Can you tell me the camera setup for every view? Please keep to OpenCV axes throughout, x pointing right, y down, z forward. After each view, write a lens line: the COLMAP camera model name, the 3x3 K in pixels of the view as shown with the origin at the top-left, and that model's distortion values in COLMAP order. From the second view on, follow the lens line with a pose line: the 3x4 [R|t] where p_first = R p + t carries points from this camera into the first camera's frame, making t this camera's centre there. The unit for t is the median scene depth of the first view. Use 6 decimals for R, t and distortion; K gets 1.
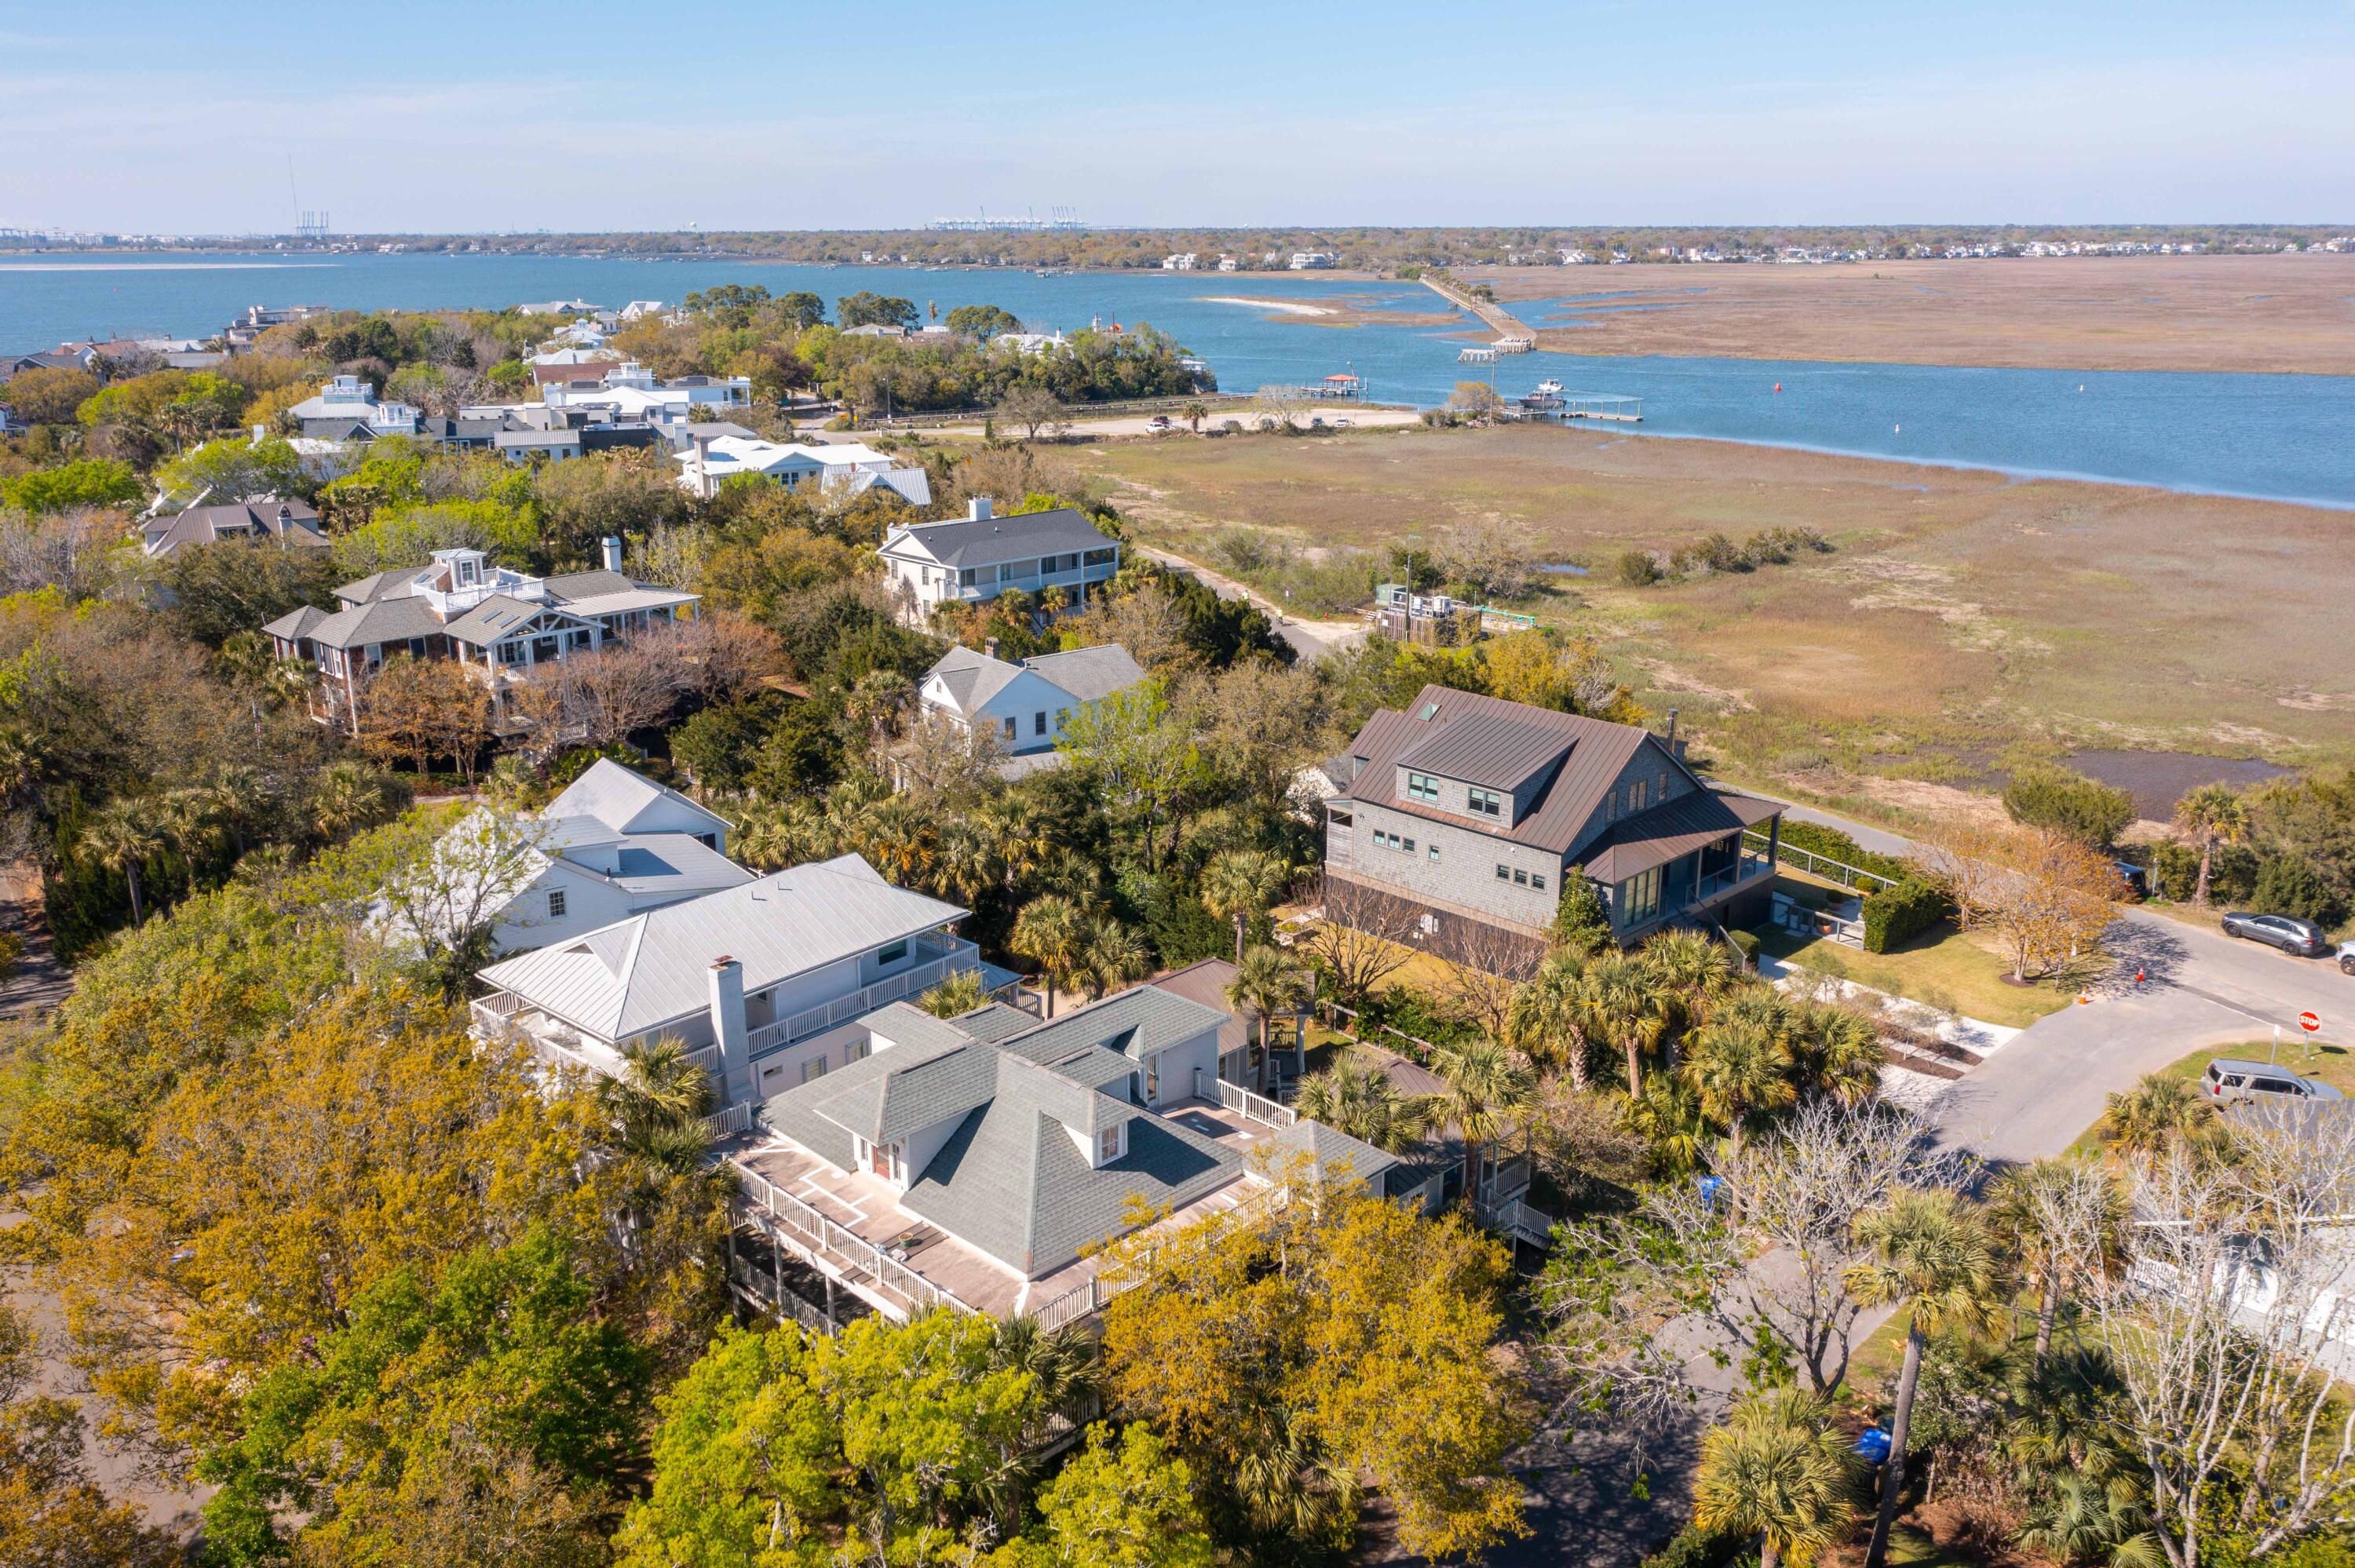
lens RADIAL K [[1865.0, 0, 1177.5], [0, 1865.0, 784.0], [0, 0, 1]] dist [-0.008389, 0.004342]
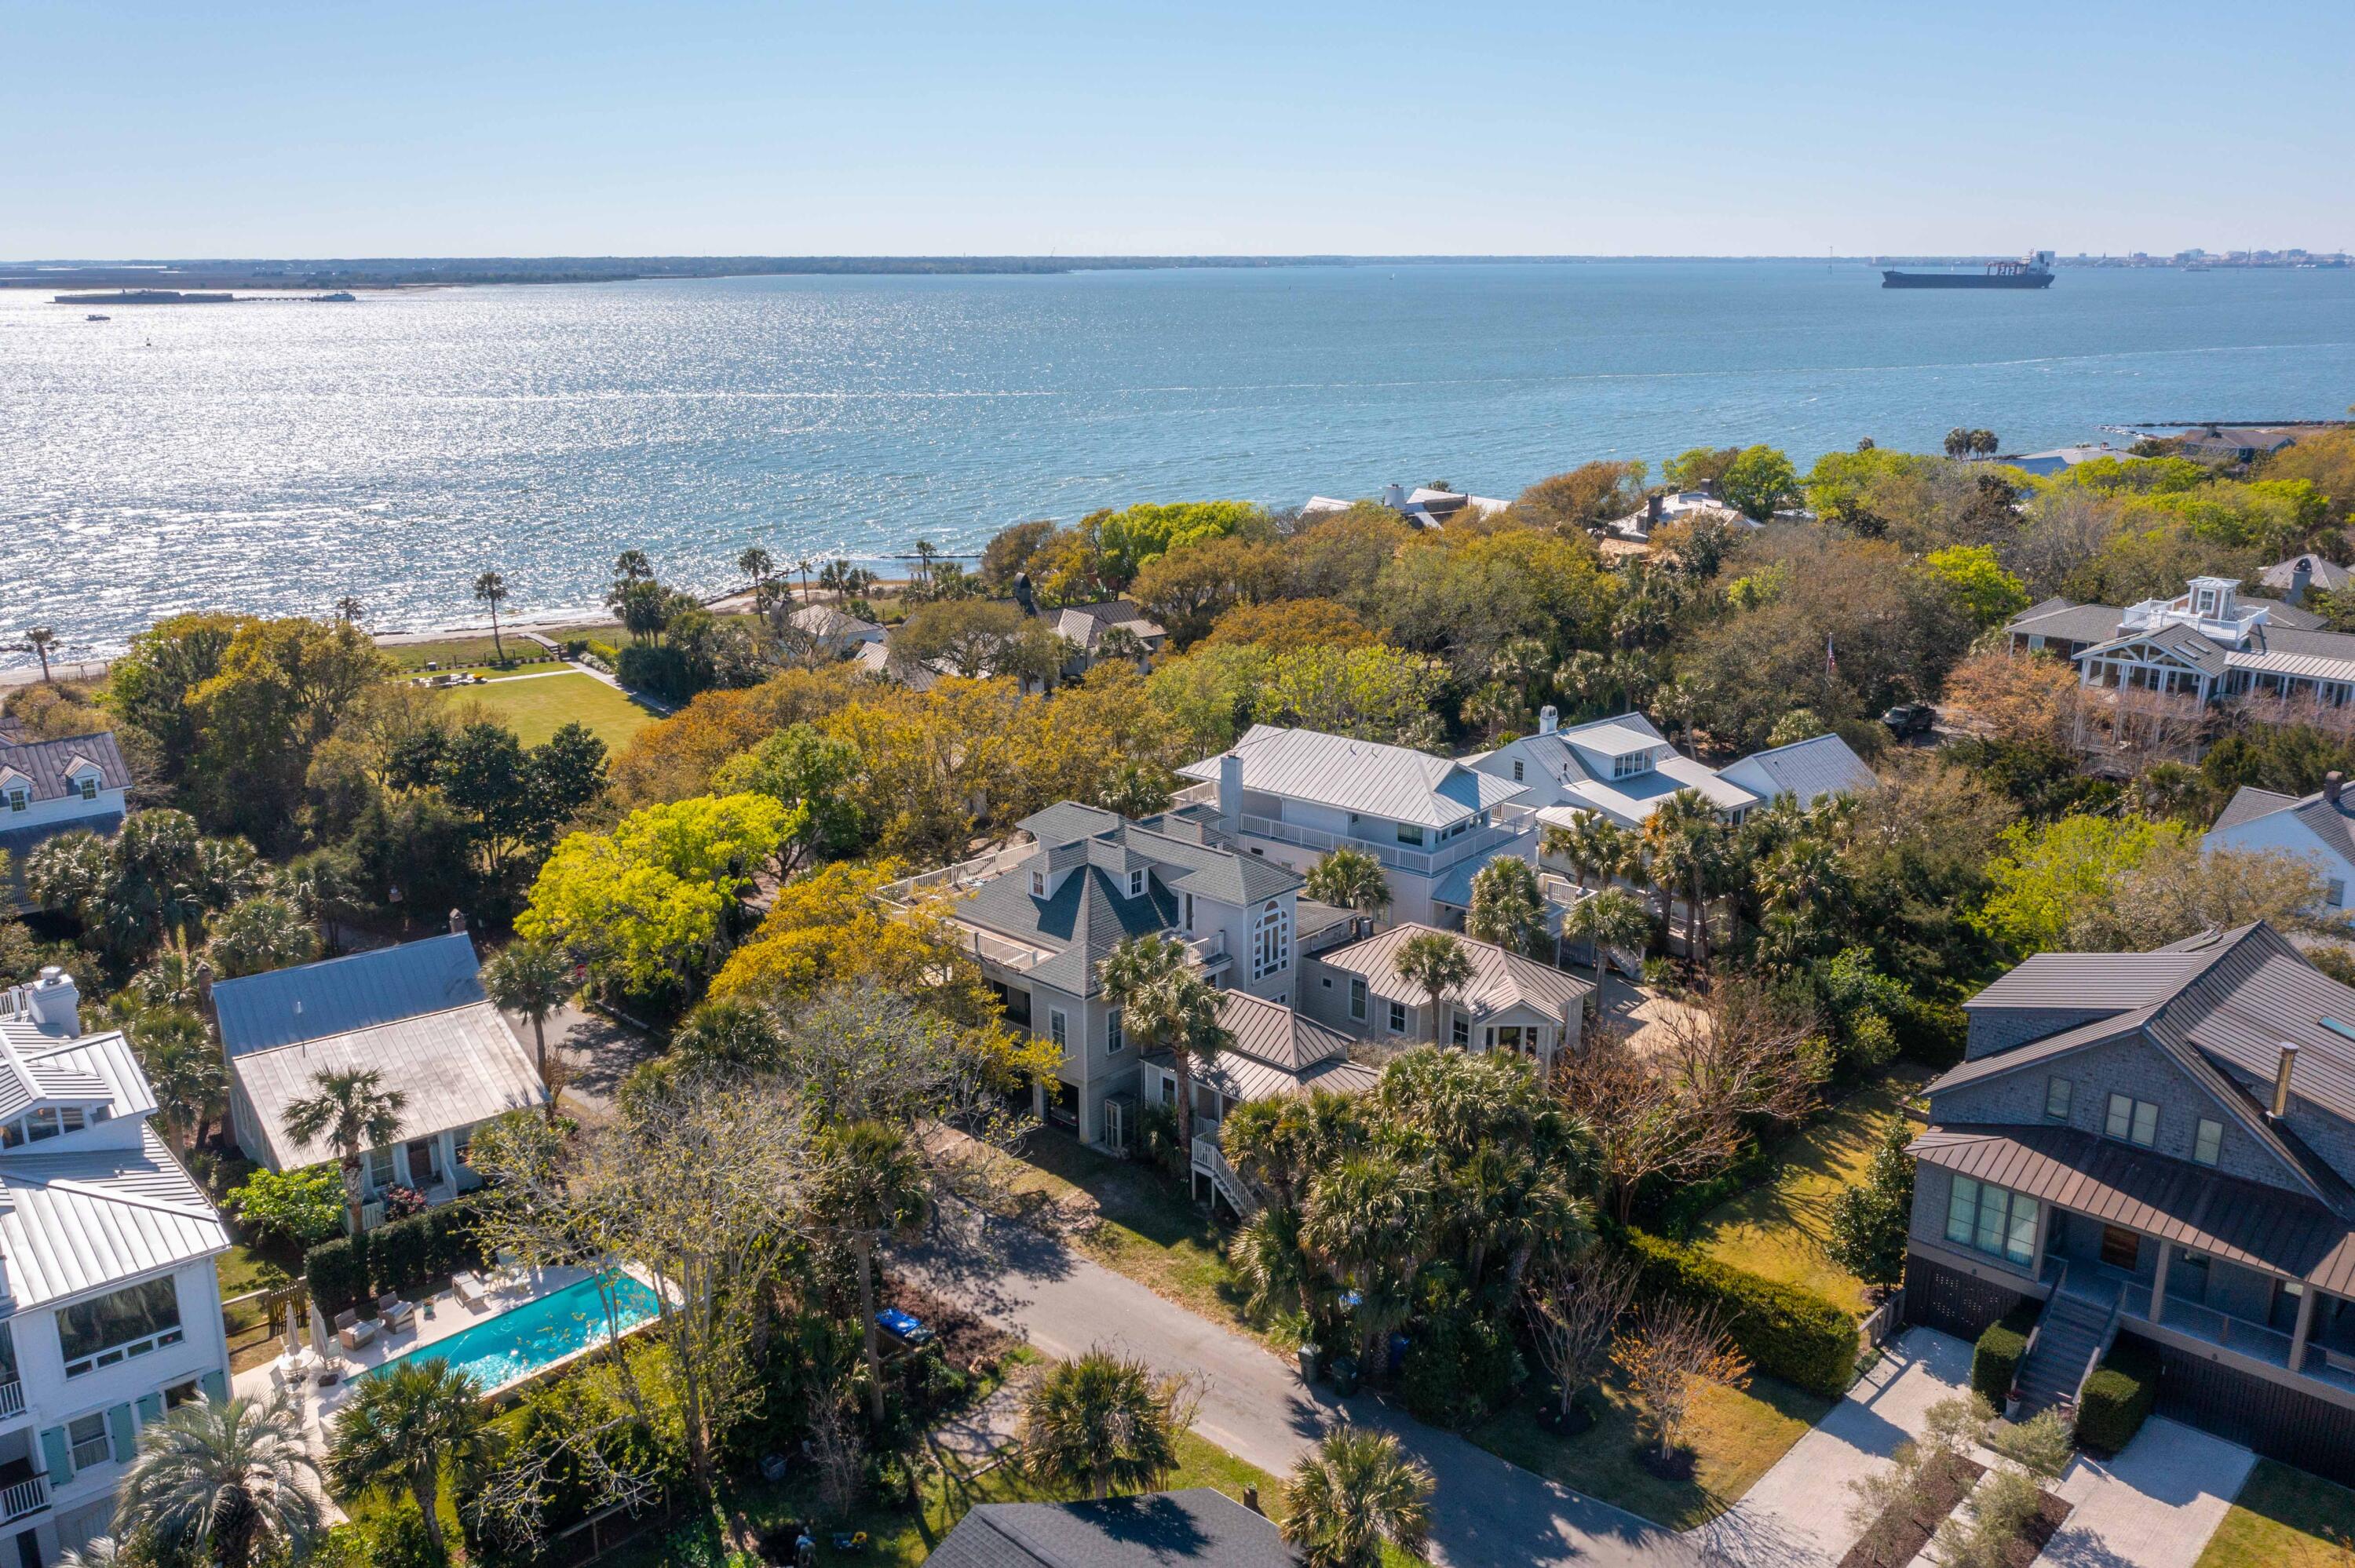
lens RADIAL K [[1900.0, 0, 1177.5], [0, 1900.0, 784.0], [0, 0, 1]] dist [-0.010496, 0.007232]
pose [[0.031628, 0.273423, -0.961374, 0.423094], [-0.286084, 0.924089, 0.253407, -0.088014], [0.957682, 0.267019, 0.107449, 0.284745]]
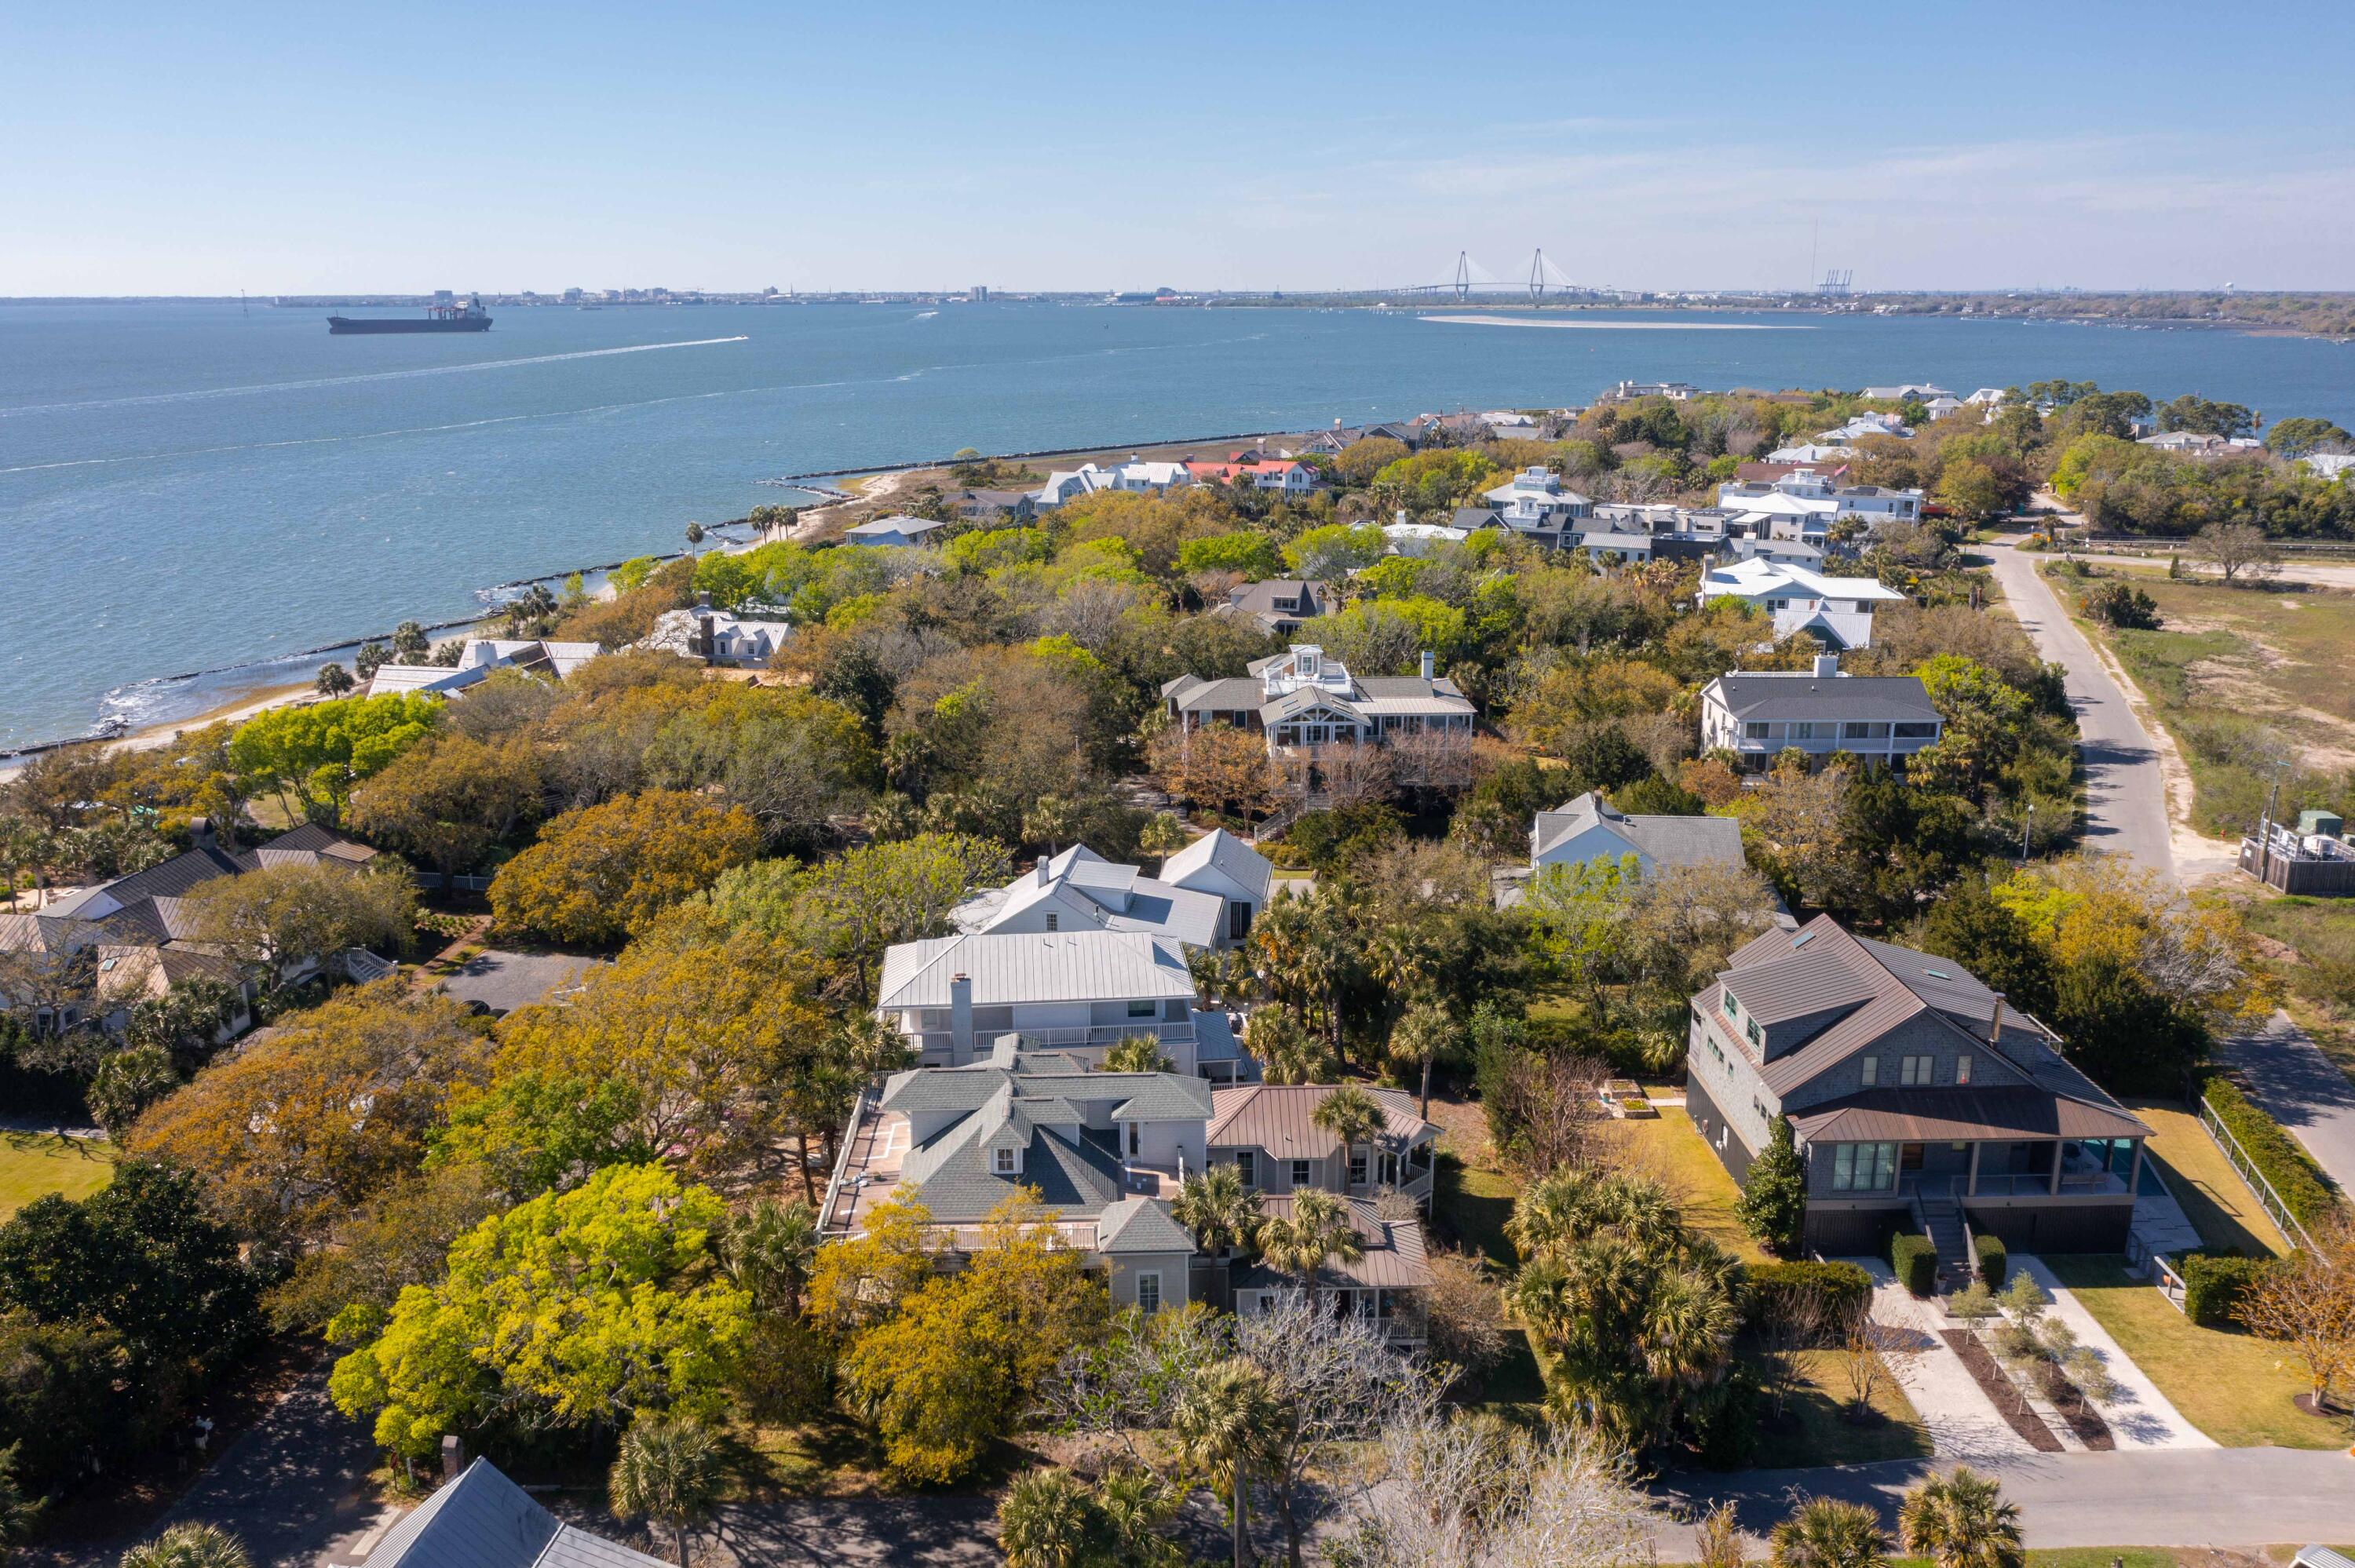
lens RADIAL K [[1865.0, 0, 1177.5], [0, 1865.0, 784.0], [0, 0, 1]] dist [-0.008389, 0.004342]
pose [[0.730452, 0.178382, -0.659256, 0.290036], [-0.196745, 0.979328, 0.046996, -0.054987], [0.654011, 0.095377, 0.750448, -0.001300]]
